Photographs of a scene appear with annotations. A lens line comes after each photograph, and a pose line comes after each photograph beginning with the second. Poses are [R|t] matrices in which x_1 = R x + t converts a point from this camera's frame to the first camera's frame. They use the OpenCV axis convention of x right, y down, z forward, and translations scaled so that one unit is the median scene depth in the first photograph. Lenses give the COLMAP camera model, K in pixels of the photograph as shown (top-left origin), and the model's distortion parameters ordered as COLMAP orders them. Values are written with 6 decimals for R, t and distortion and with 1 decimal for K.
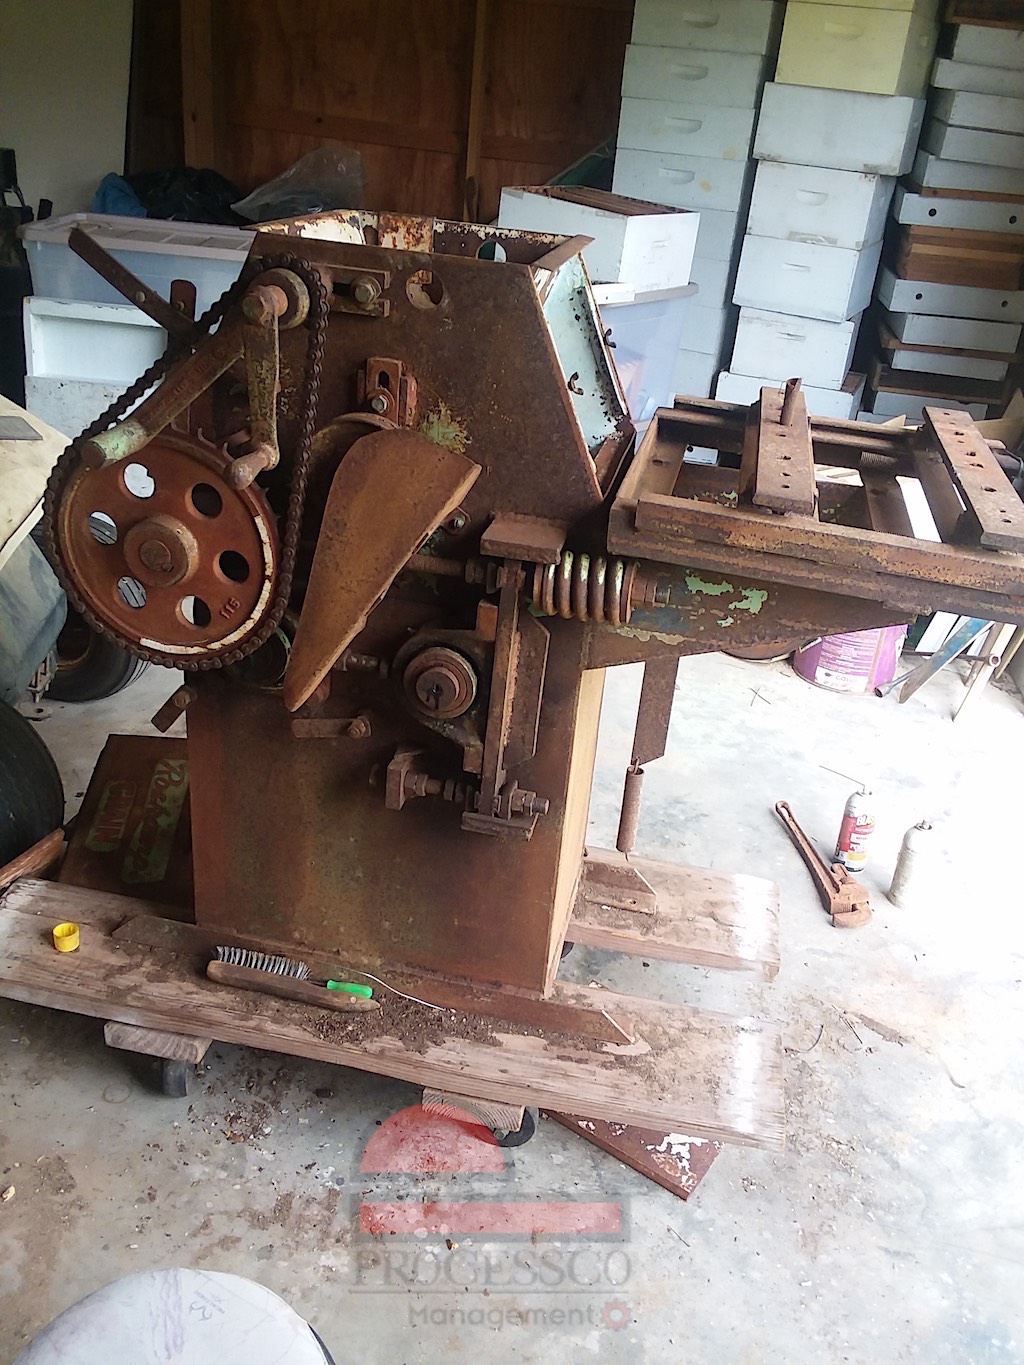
lens RADIAL K [[1195.0, 0, 508.4], [0, 1195.0, 687.0], [0, 0, 1]] dist [0.001445, -0.033197]
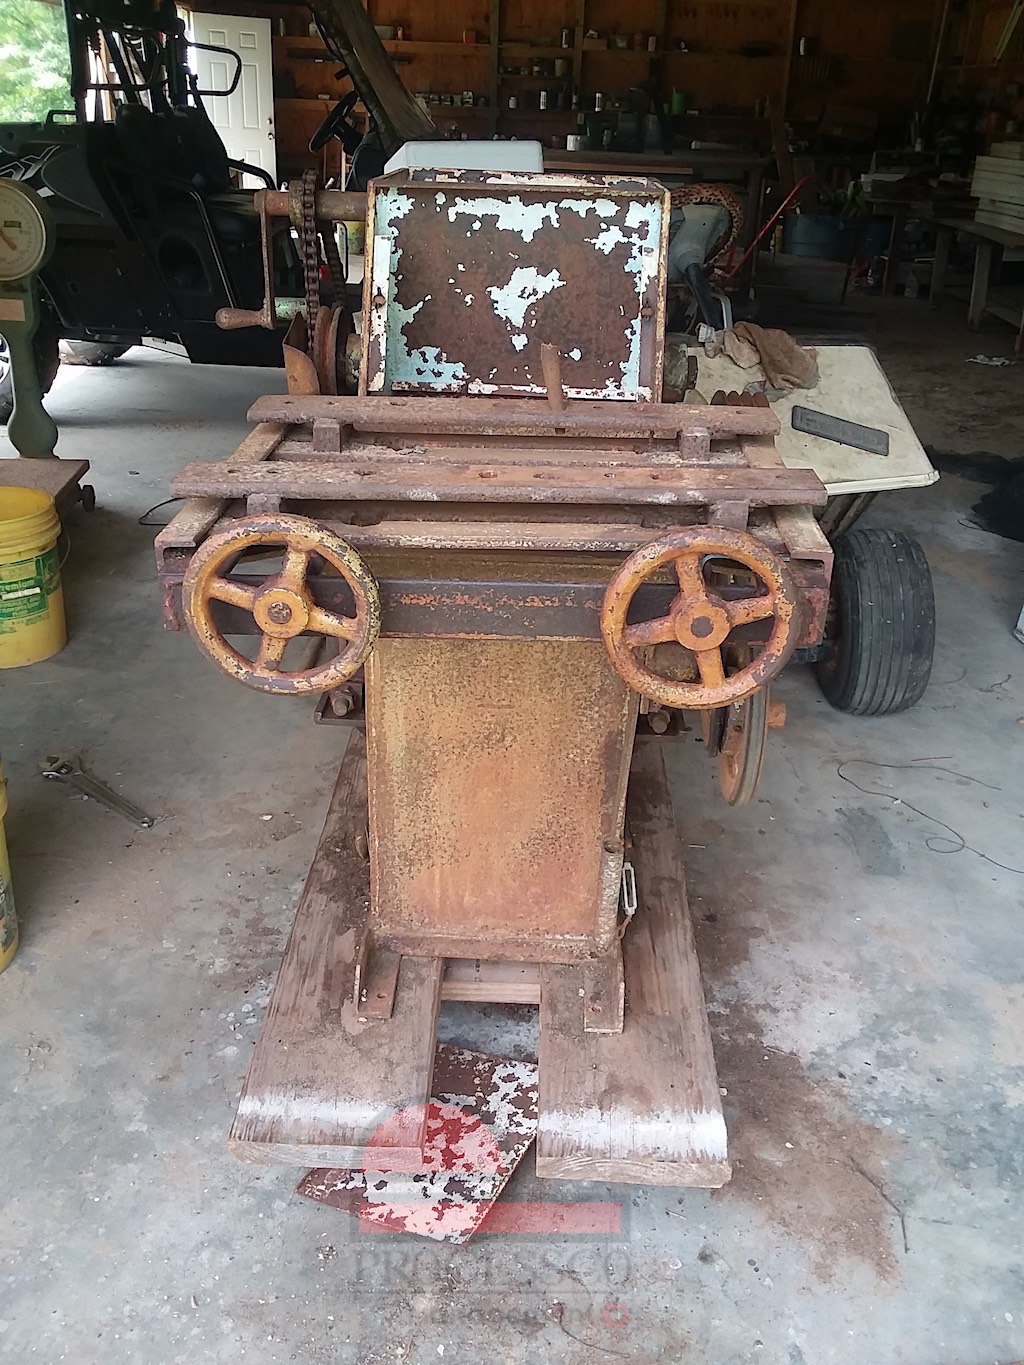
lens RADIAL K [[1195.0, 0, 506.4], [0, 1195.0, 682.5], [0, 0, 1]] dist [0.001445, -0.033197]
pose [[0.165570, 0.375149, -0.912058, 0.911482], [-0.453921, 0.850025, 0.267231, -0.243096], [0.875524, 0.369757, 0.311026, 0.730312]]
